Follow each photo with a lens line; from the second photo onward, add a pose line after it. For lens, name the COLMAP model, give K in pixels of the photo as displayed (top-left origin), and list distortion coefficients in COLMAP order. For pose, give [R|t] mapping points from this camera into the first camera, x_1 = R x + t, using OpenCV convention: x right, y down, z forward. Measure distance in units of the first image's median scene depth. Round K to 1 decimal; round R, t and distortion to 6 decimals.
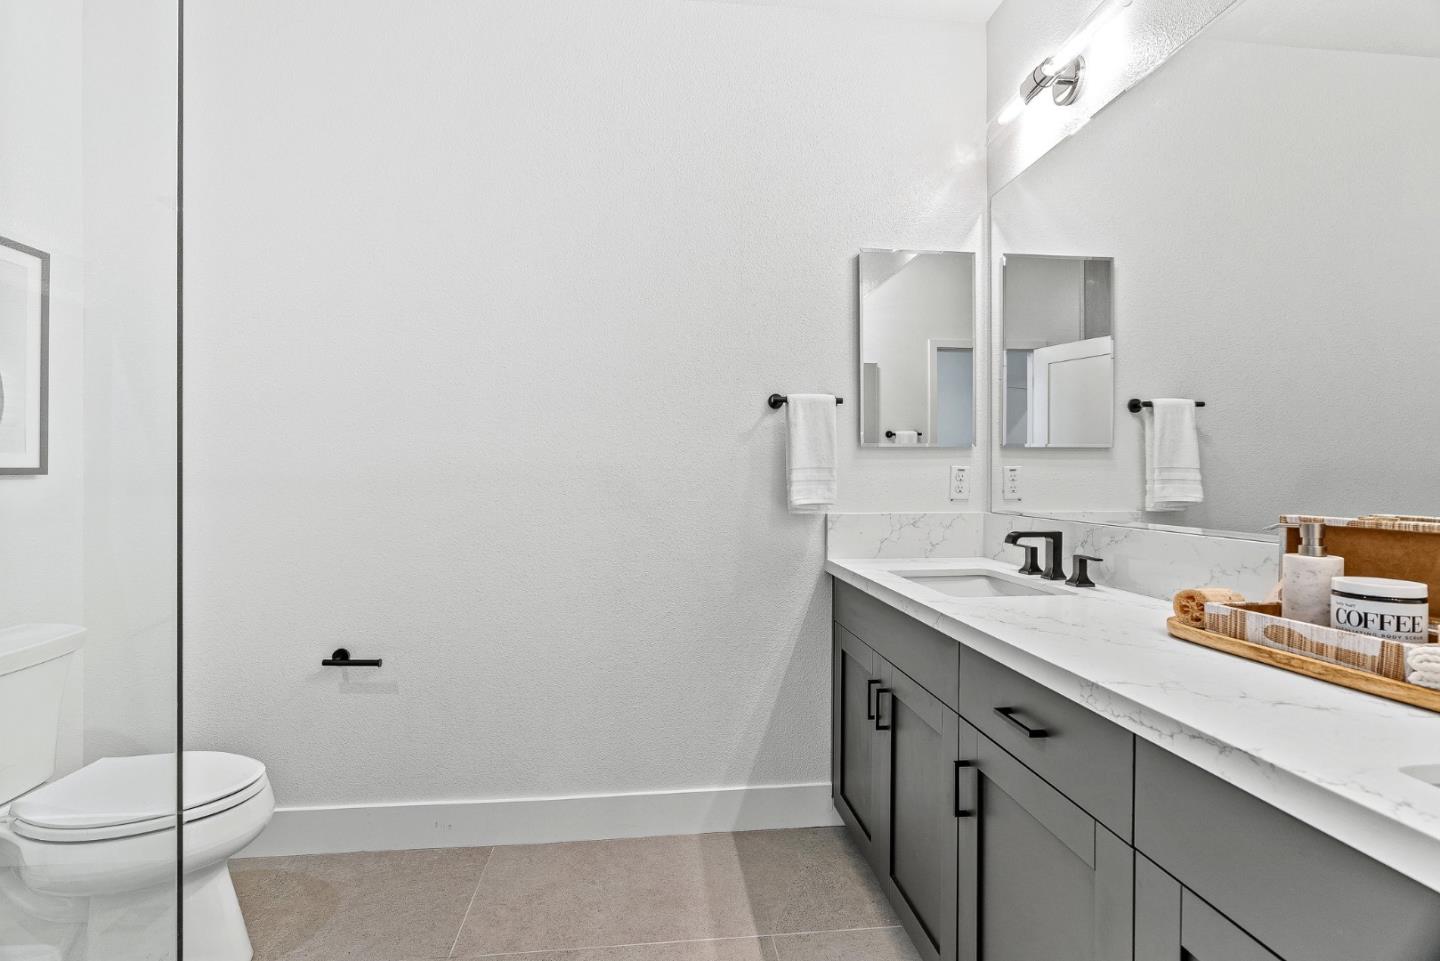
lens RADIAL K [[652.0, 0, 714.6], [0, 652.0, 472.8], [0, 0, 1]] dist [-0.009467, 0.004613]
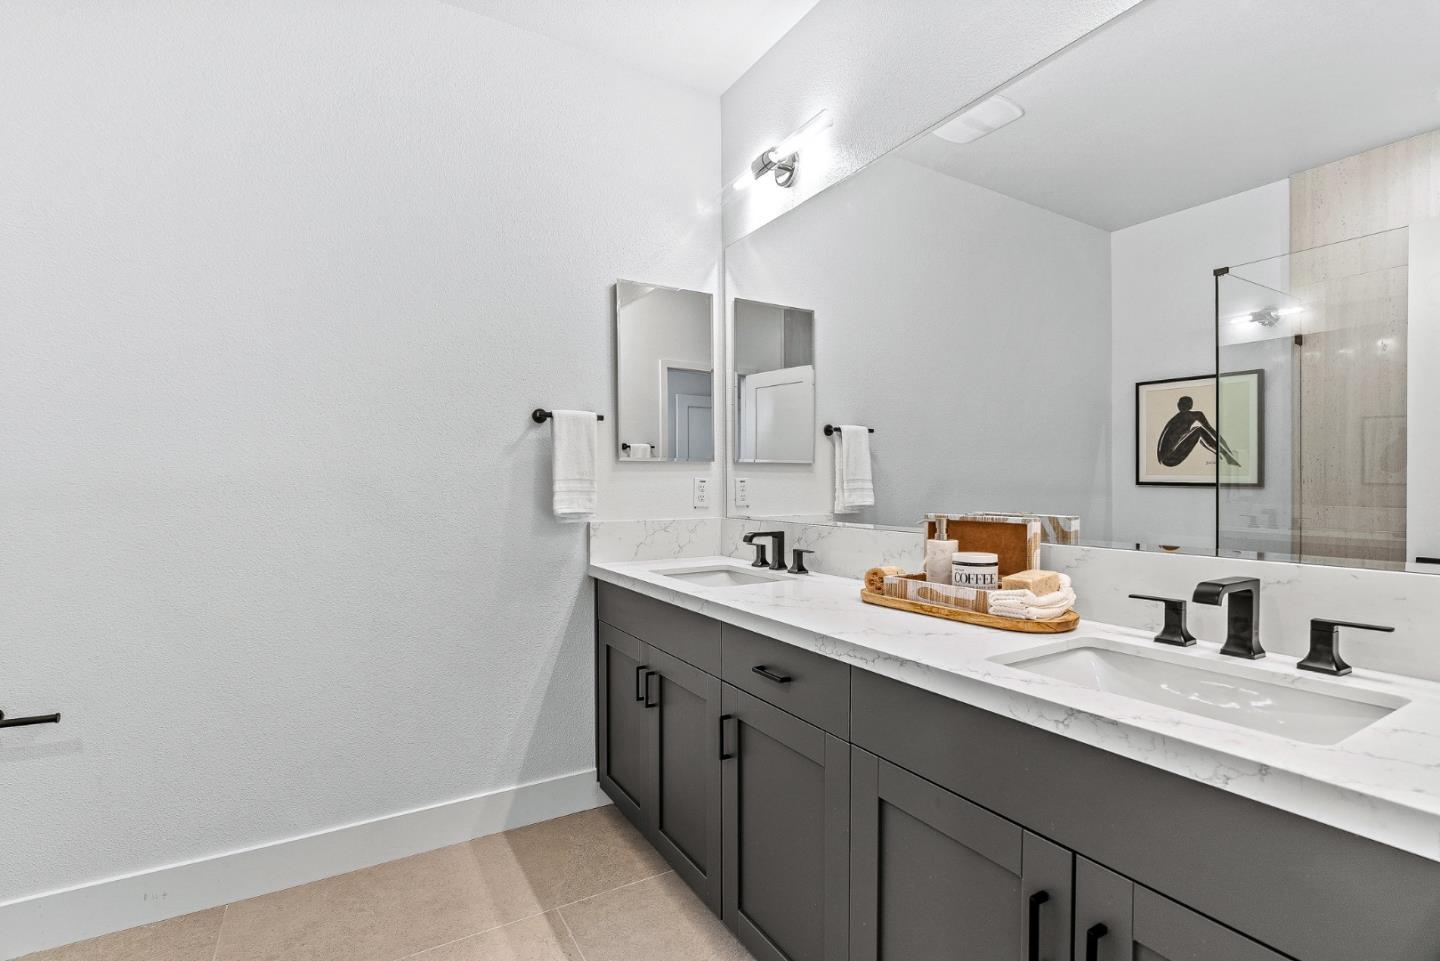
lens RADIAL K [[652.0, 0, 717.7], [0, 652.0, 484.9], [0, 0, 1]] dist [-0.009467, 0.004613]
pose [[0.911464, -0.002607, 0.411371, -0.086997], [0.000499, 0.999986, 0.005232, -0.004576], [-0.411379, -0.004563, 0.911453, -0.080994]]
